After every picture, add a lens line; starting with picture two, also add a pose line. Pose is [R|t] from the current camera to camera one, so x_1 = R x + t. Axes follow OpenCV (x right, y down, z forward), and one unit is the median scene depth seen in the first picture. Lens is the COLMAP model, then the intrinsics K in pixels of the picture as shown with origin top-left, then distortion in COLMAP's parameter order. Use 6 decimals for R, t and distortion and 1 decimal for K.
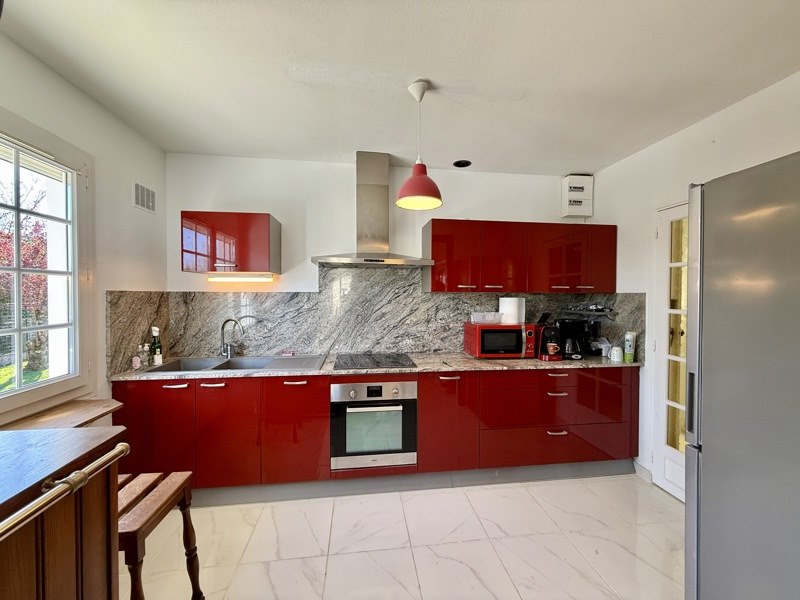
lens RADIAL K [[317.1, 0, 398.8], [0, 317.1, 300.5], [0, 0, 1]] dist [-0.001747, -0.000069]
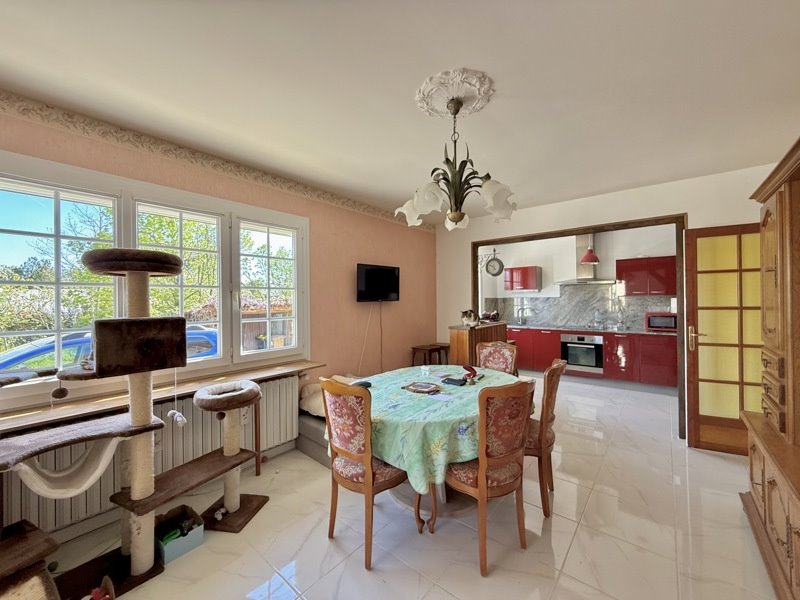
lens RADIAL K [[317.1, 0, 399.2], [0, 317.1, 299.4], [0, 0, 1]] dist [-0.001747, -0.000069]
pose [[0.675850, -0.015195, -0.736883, 0.667507], [0.007535, 0.999878, -0.013707, 0.014473], [0.737001, 0.003711, 0.675881, -1.413652]]
